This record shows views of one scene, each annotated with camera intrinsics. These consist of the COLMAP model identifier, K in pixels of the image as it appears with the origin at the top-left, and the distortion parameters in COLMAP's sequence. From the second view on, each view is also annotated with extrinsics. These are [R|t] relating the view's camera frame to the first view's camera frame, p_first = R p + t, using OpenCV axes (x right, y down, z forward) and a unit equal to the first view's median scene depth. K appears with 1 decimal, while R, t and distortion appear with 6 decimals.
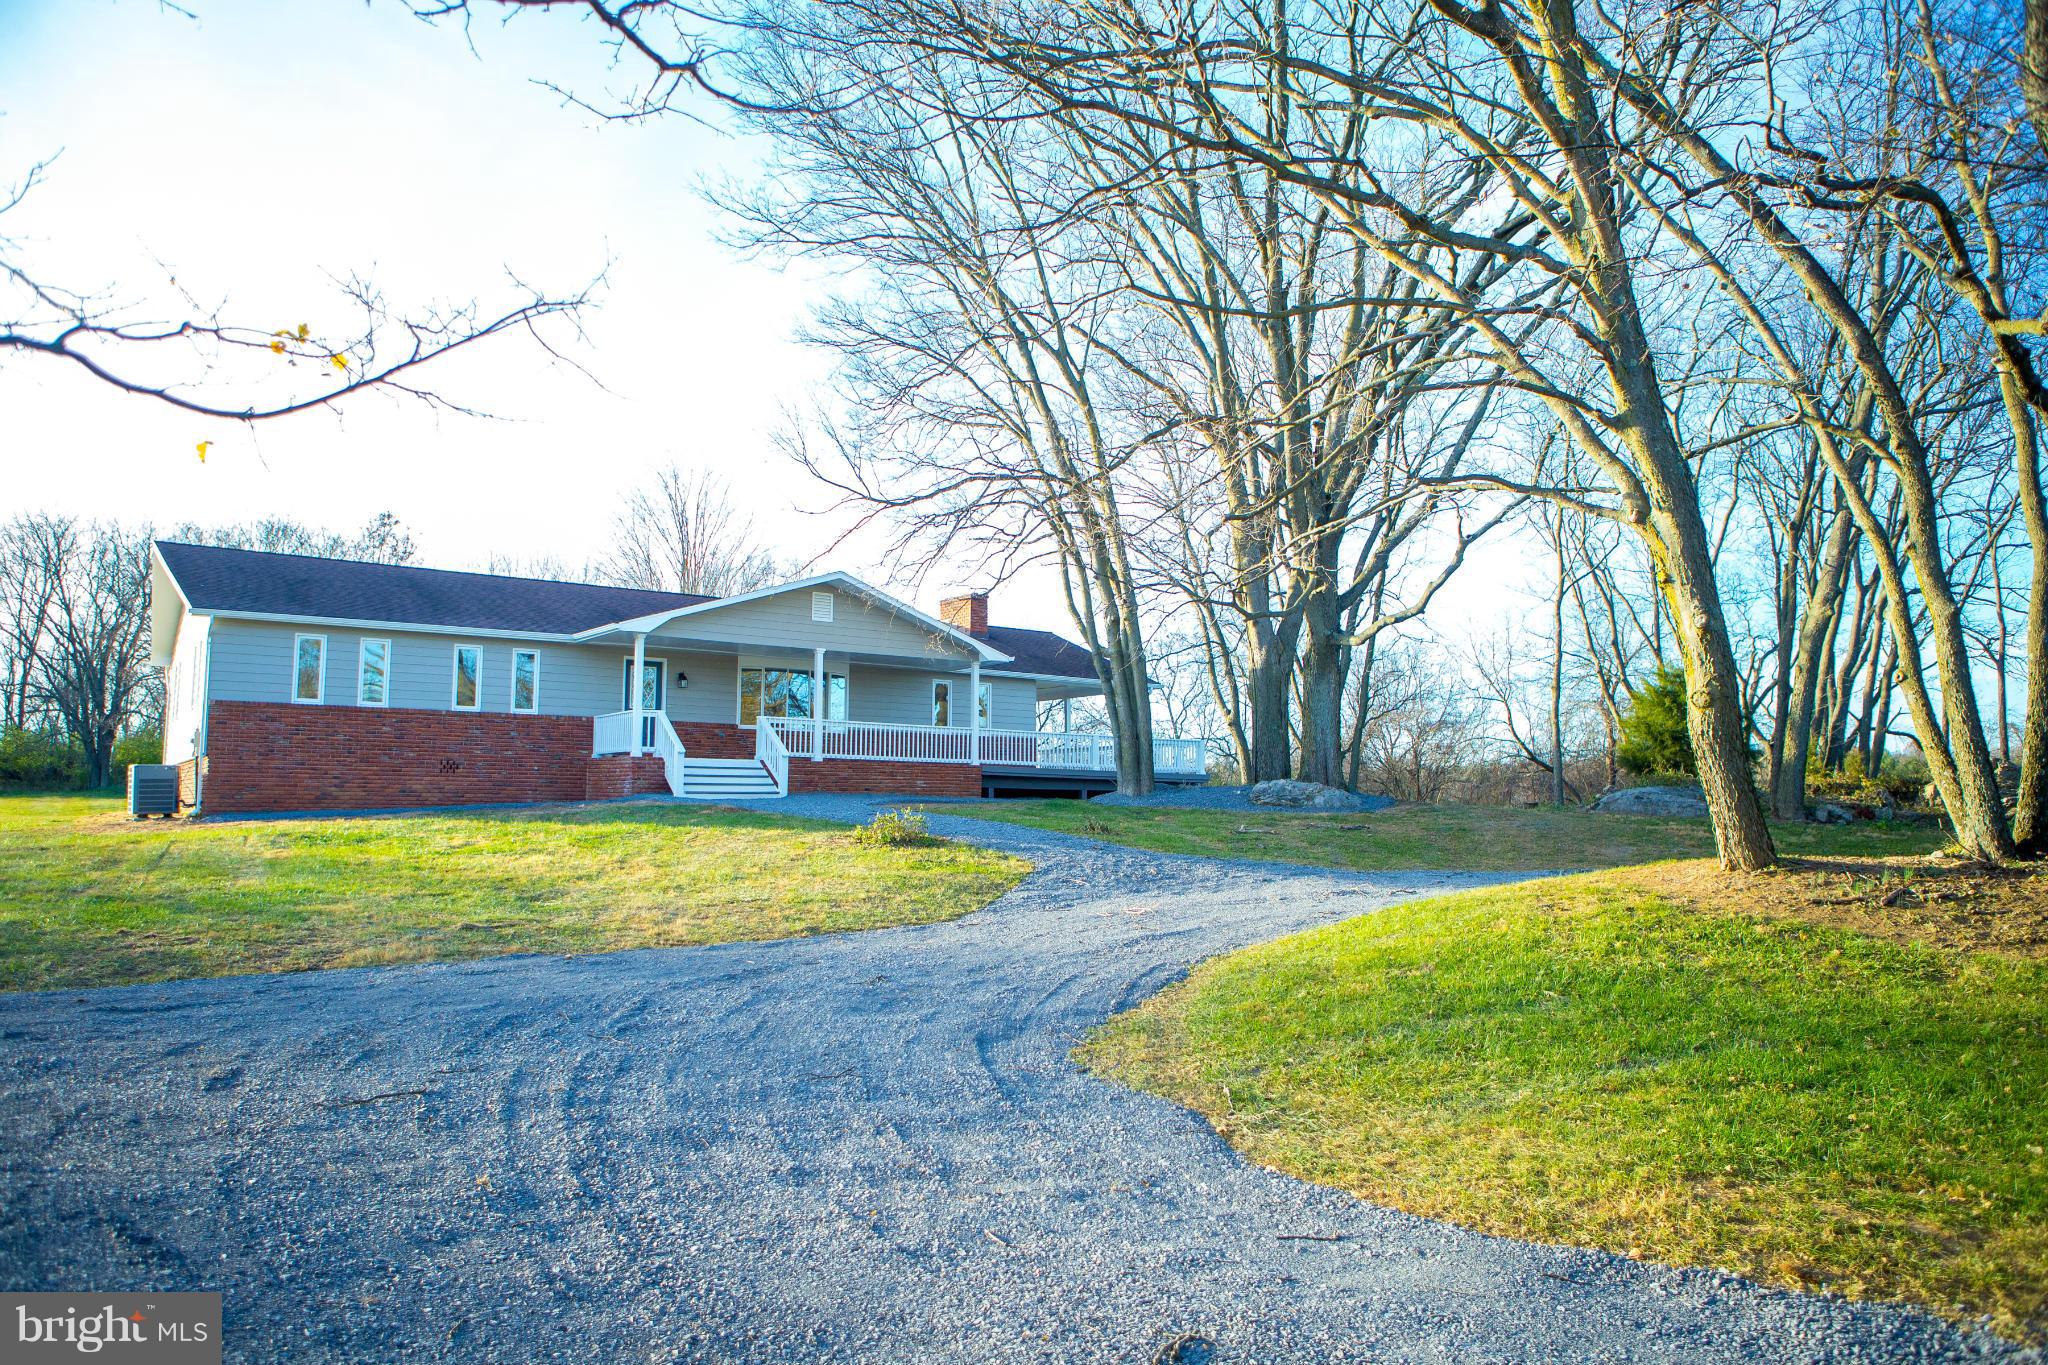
lens RADIAL K [[916.9, 0, 1024.0], [0, 916.9, 682.5], [0, 0, 1]] dist [-0.028584, 0.000468]
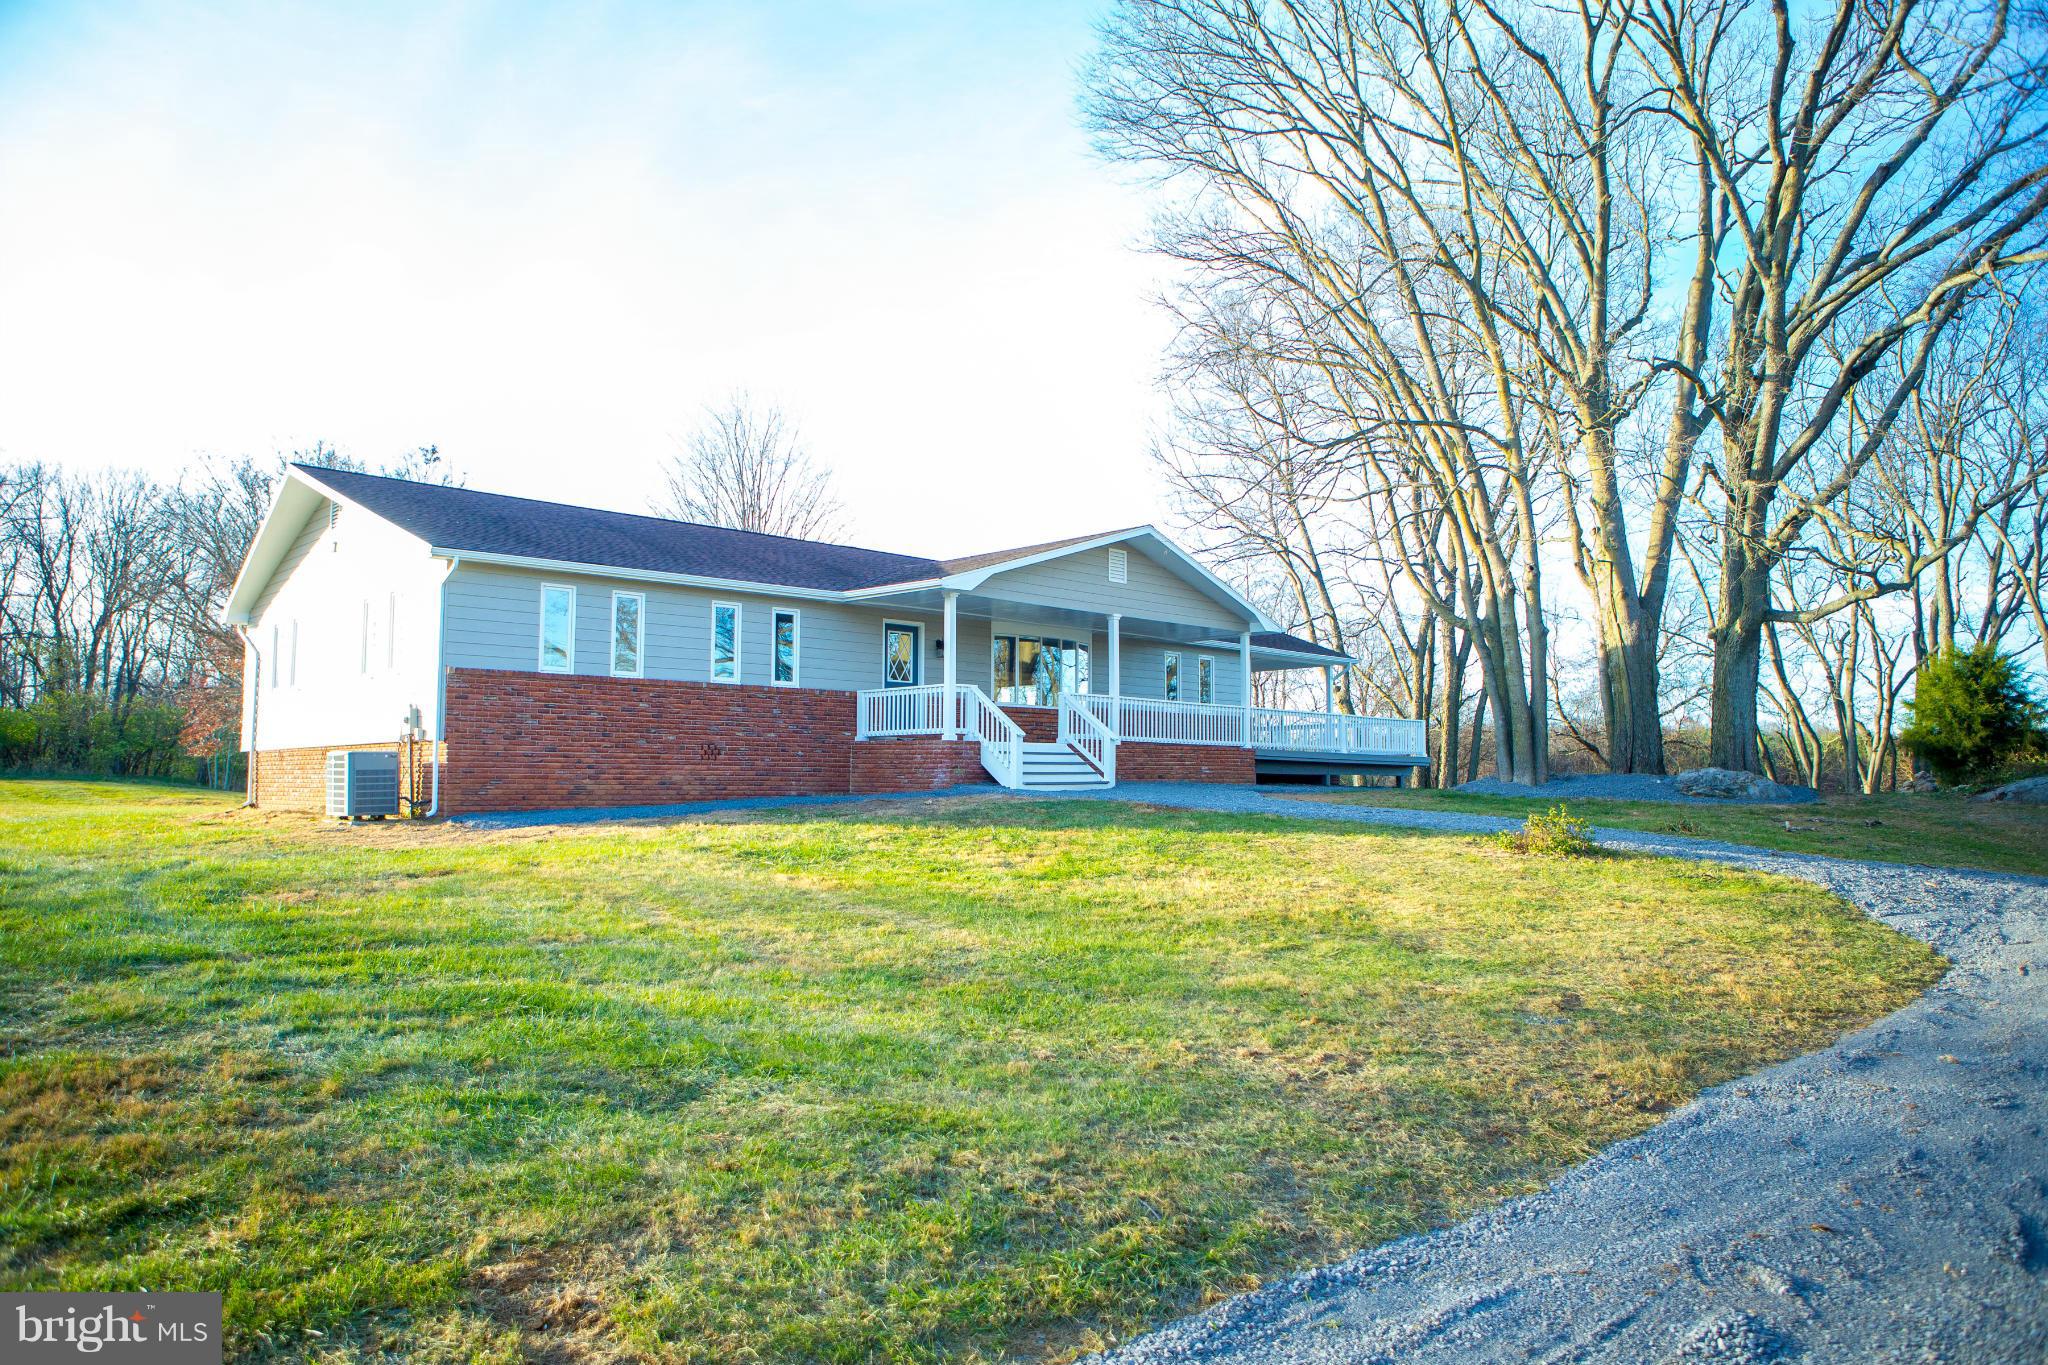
lens RADIAL K [[916.9, 0, 1024.0], [0, 916.9, 682.5], [0, 0, 1]] dist [-0.028584, 0.000468]
pose [[0.994188, 0.010129, 0.107182, -0.438416], [-0.012842, 0.999614, 0.024652, 0.006991], [-0.106891, -0.025885, 0.993934, 0.158369]]
